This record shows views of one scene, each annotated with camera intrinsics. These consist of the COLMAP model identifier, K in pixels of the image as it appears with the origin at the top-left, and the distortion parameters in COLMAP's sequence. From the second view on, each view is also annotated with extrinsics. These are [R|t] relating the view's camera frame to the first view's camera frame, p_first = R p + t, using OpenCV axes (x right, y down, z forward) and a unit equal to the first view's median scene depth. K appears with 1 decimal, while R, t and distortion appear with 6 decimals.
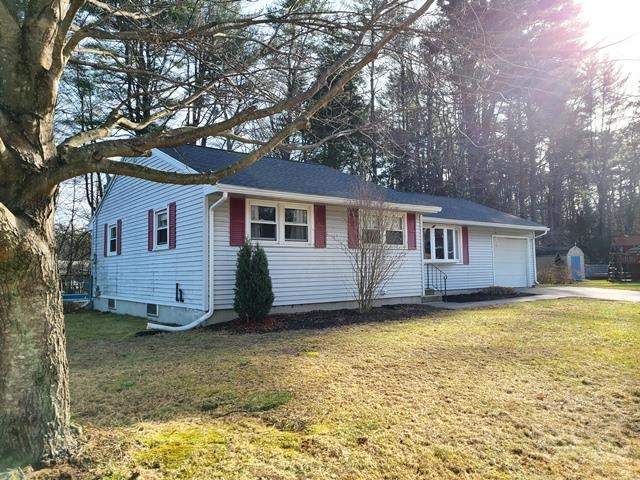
lens RADIAL K [[491.7, 0, 320.0], [0, 491.7, 240.0], [0, 0, 1]] dist [0.044733, -0.003129]
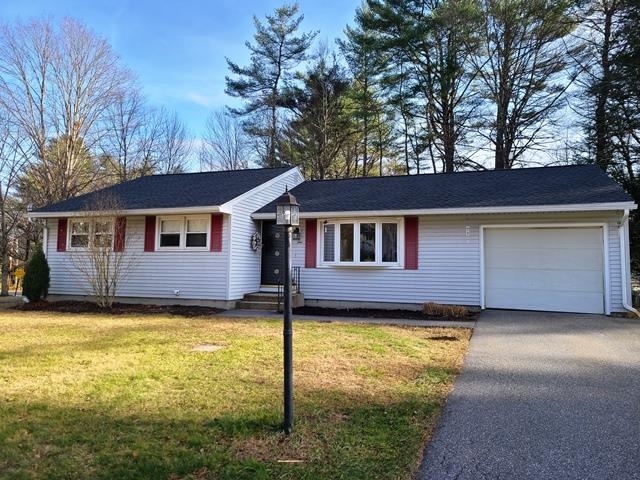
lens RADIAL K [[482.9, 0, 320.0], [0, 482.9, 240.0], [0, 0, 1]] dist [0.038711, -0.000685]
pose [[0.516165, -0.031951, -0.855893, 1.126274], [0.029353, 0.999377, -0.019605, 0.022138], [0.855986, -0.015003, 0.516782, 0.694601]]
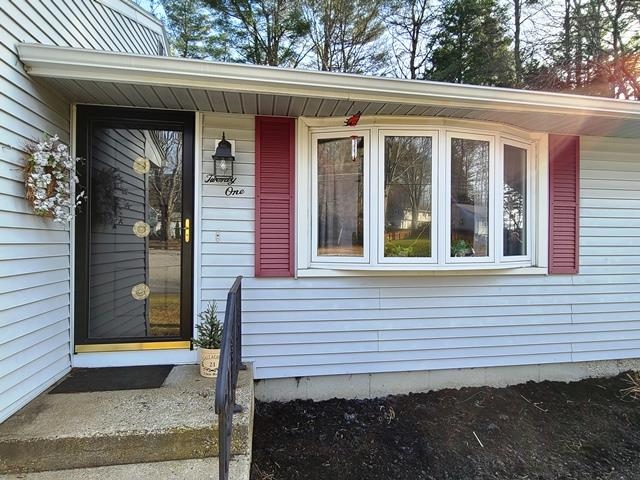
lens RADIAL K [[337.6, 0, 311.0], [0, 337.6, 240.3], [0, 0, 1]] dist [-0.002890, -0.000247]
pose [[0.865586, 0.015444, -0.500522, 0.359863], [0.013193, 0.998474, 0.053625, 0.025533], [0.500587, -0.053021, 0.864061, 1.033519]]
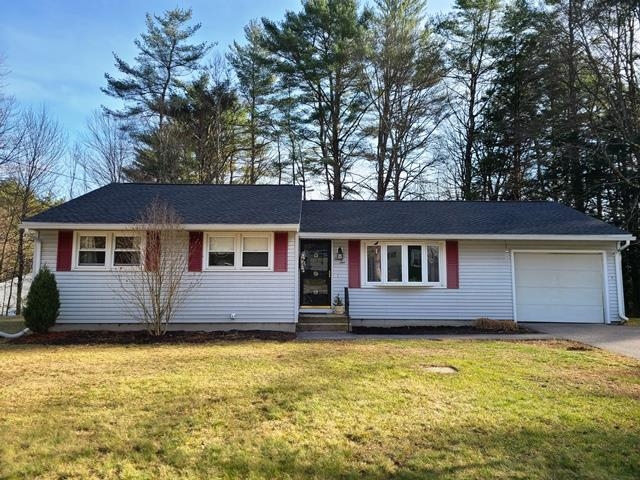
lens RADIAL K [[491.7, 0, 320.0], [0, 491.7, 240.0], [0, 0, 1]] dist [0.044733, -0.003129]
pose [[0.798297, -0.047472, -0.600391, 0.815370], [0.022206, 0.998531, -0.049428, 0.007923], [0.601855, 0.026126, 0.798178, 0.310889]]
